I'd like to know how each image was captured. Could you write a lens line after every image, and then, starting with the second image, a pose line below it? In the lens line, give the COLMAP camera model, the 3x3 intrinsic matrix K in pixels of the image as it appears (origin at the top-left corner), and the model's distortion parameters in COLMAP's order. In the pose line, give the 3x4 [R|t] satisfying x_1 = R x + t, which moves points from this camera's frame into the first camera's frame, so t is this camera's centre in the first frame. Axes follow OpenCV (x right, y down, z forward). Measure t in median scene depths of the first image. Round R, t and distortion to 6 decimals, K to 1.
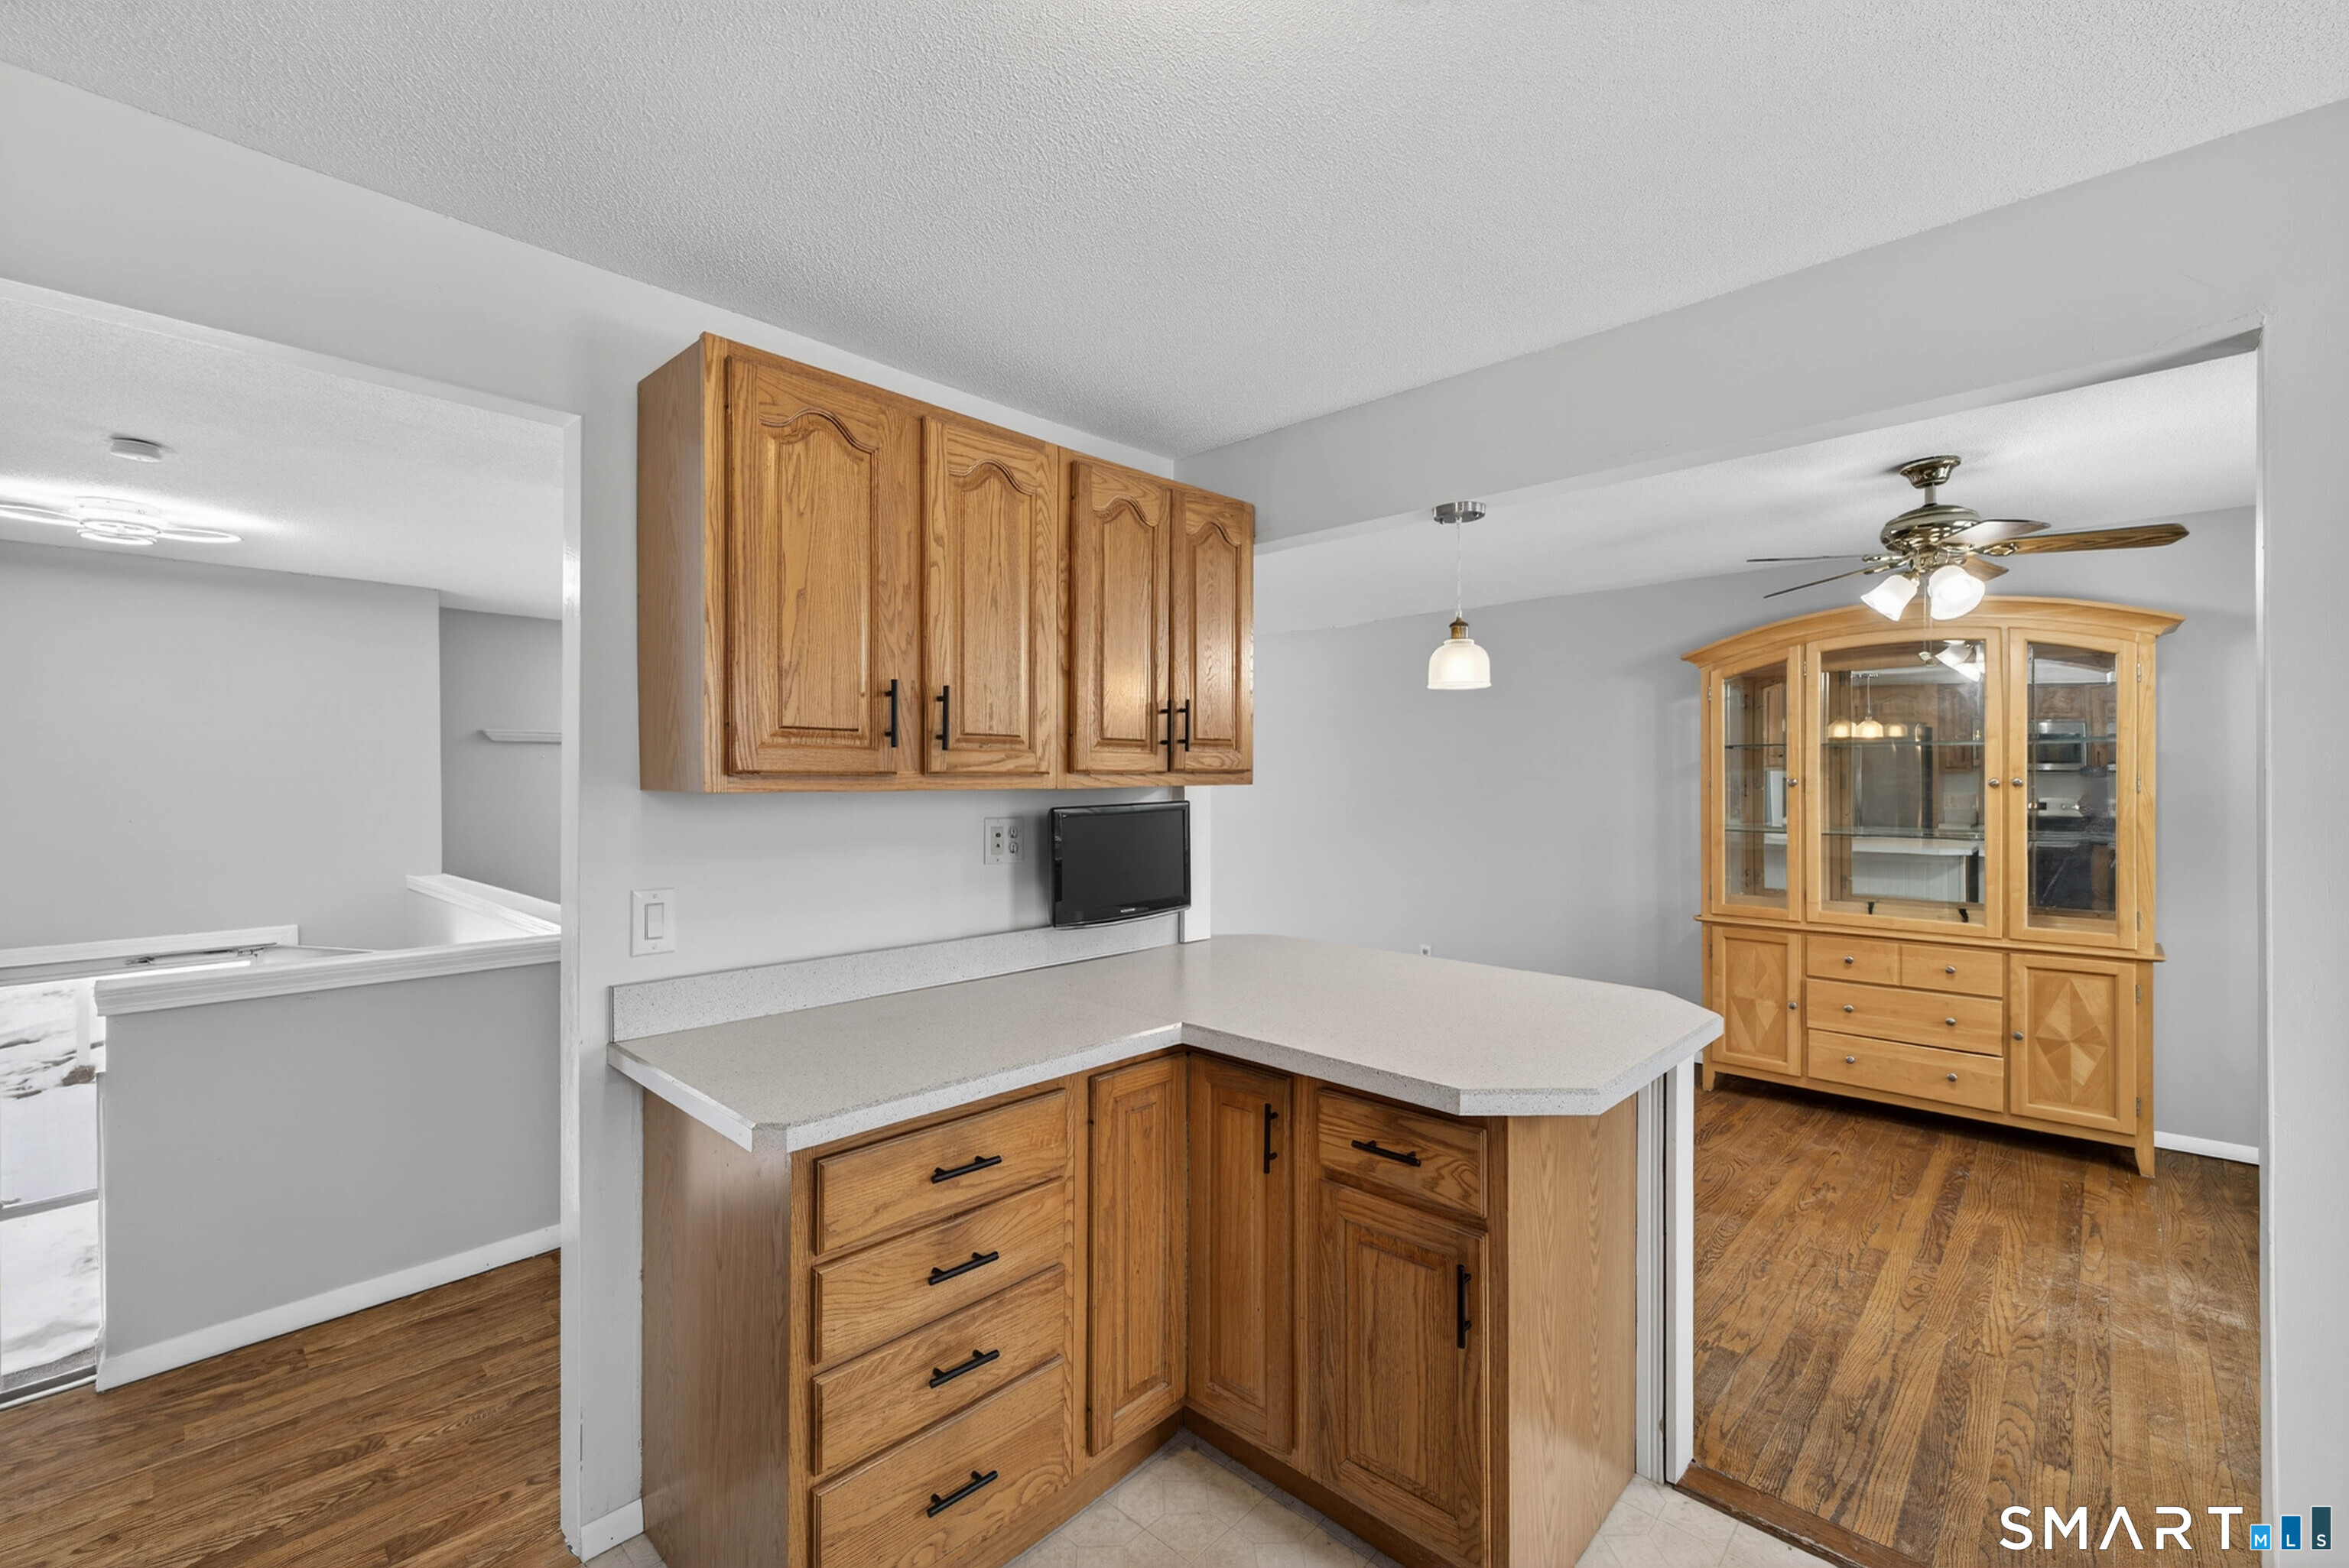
lens RADIAL K [[978.2, 0, 1173.6], [0, 978.2, 776.9], [0, 0, 1]] dist [0.000522, 0.000174]
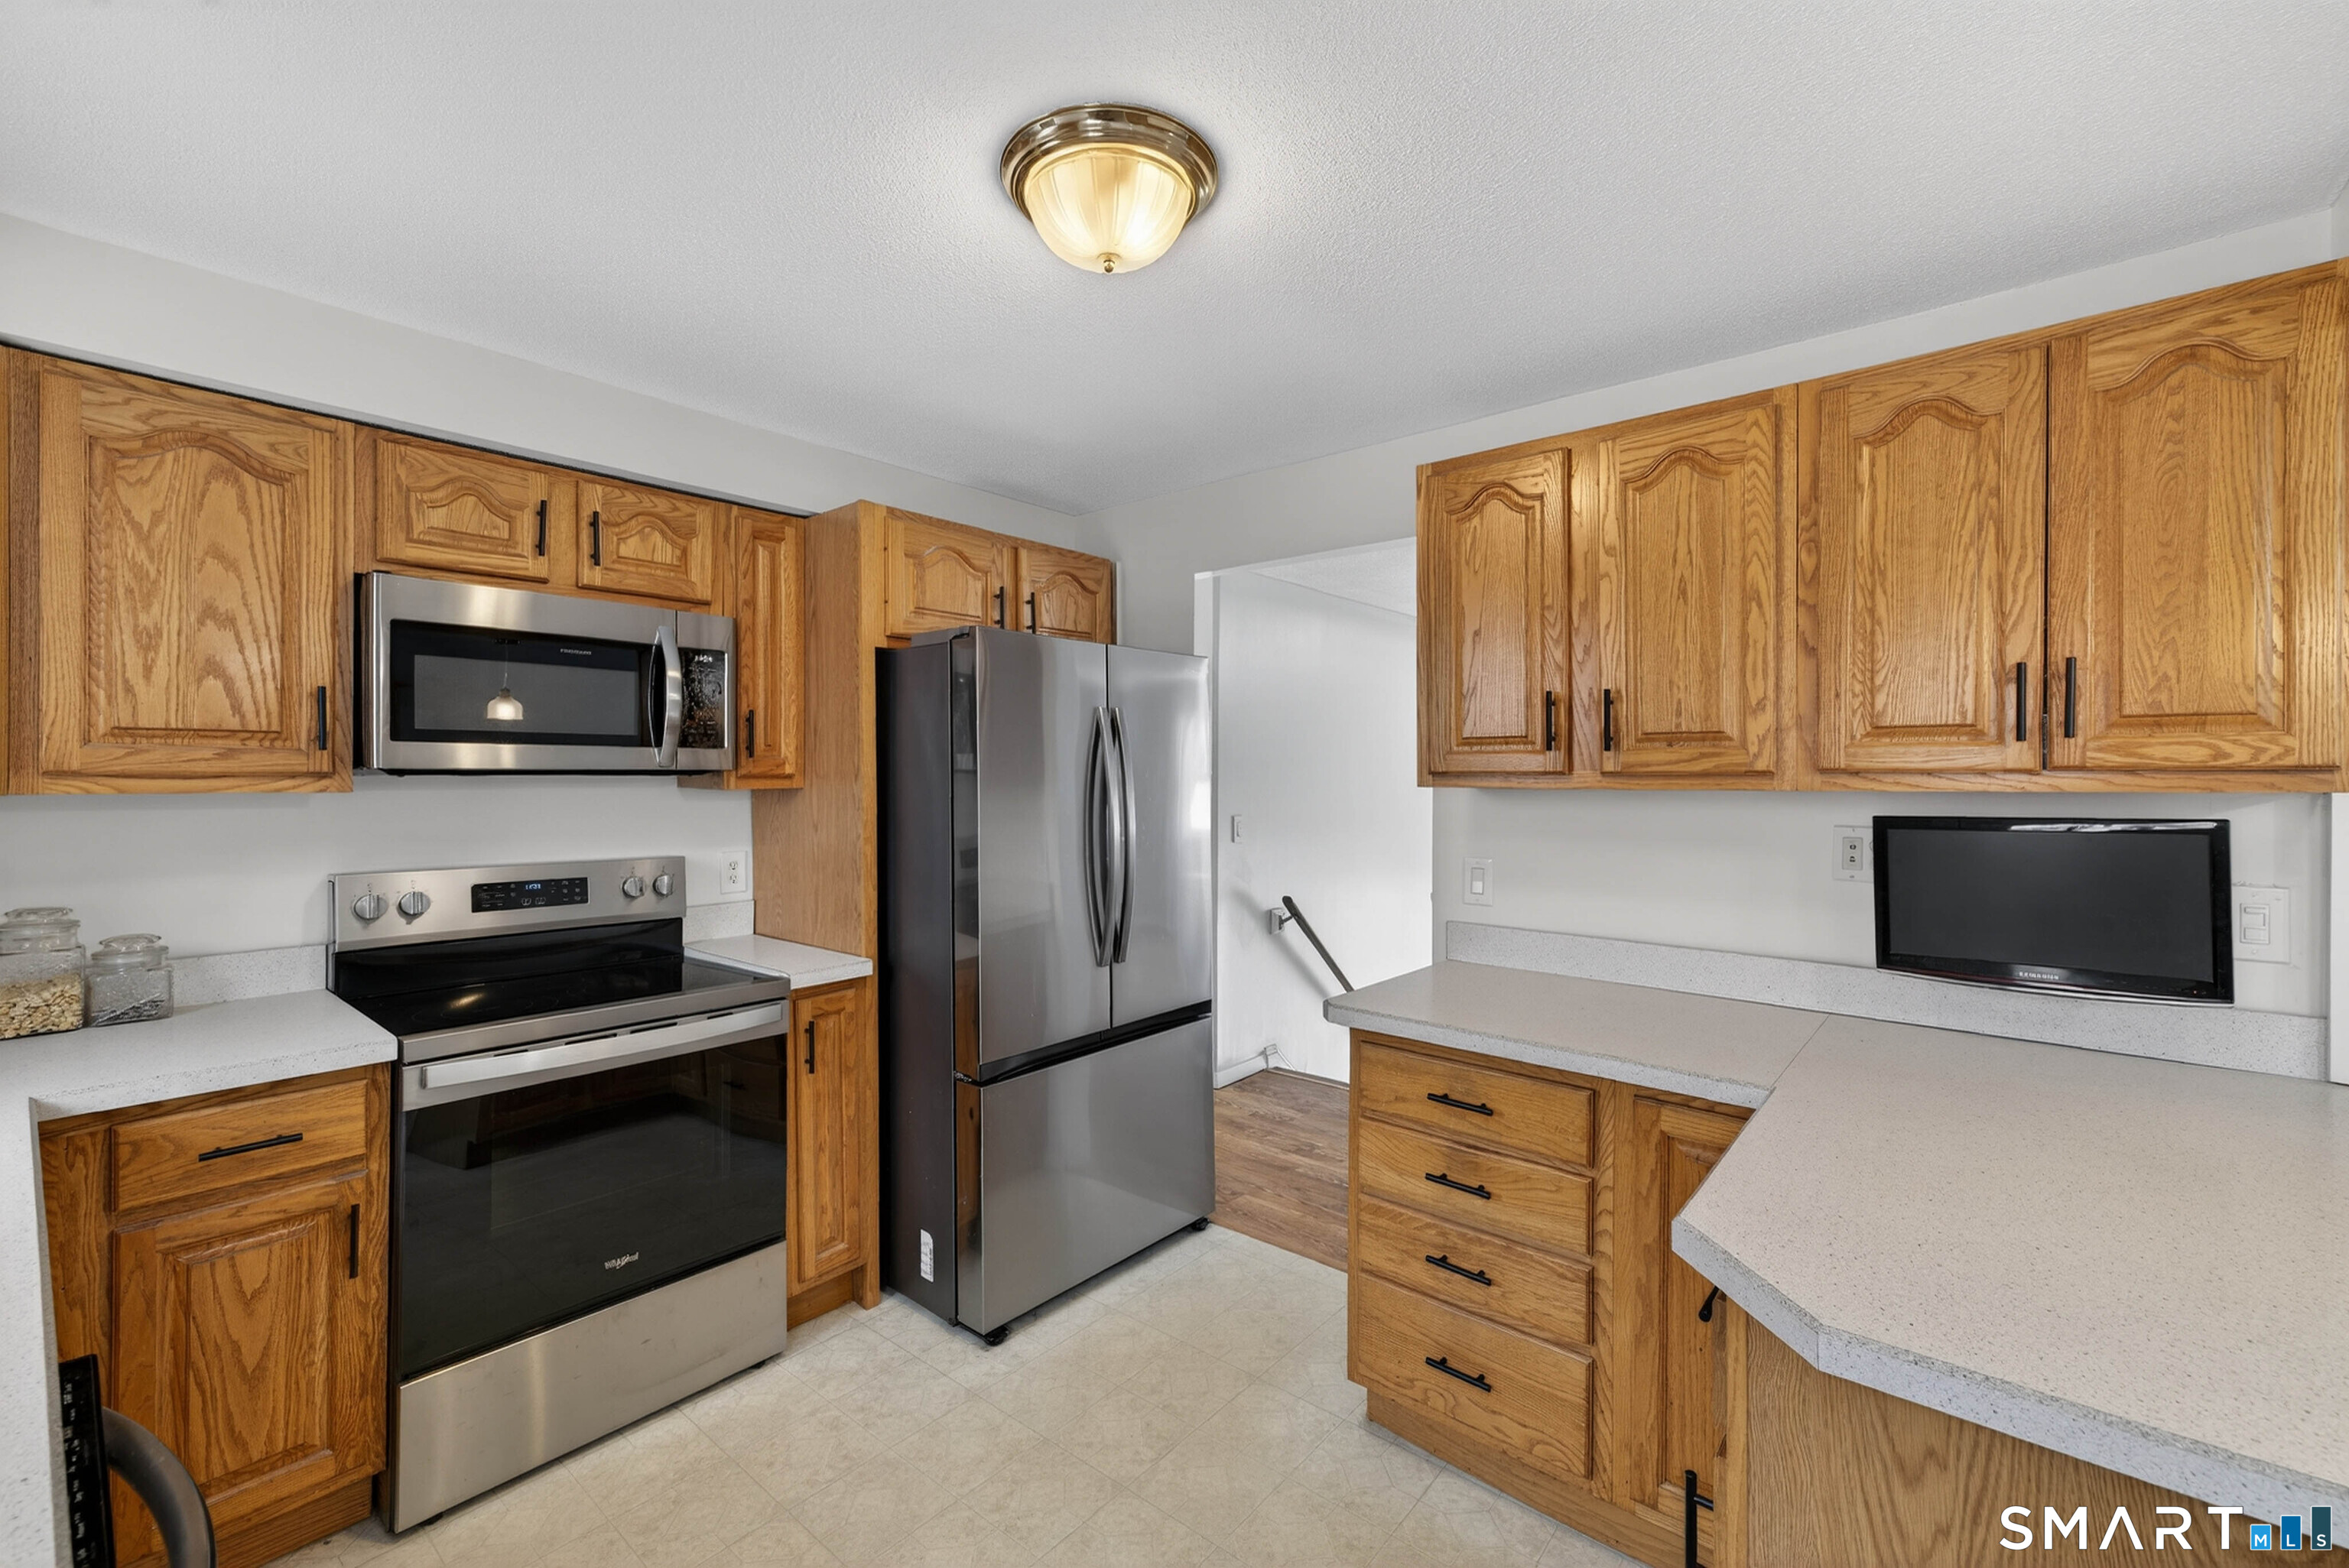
lens RADIAL K [[978.2, 0, 1173.6], [0, 978.2, 776.9], [0, 0, 1]] dist [0.000522, 0.000174]
pose [[0.052614, -0.001917, -0.998613, 0.763199], [-0.005458, 0.999983, -0.002207, 0.005160], [0.998600, 0.005567, 0.052603, 0.465087]]
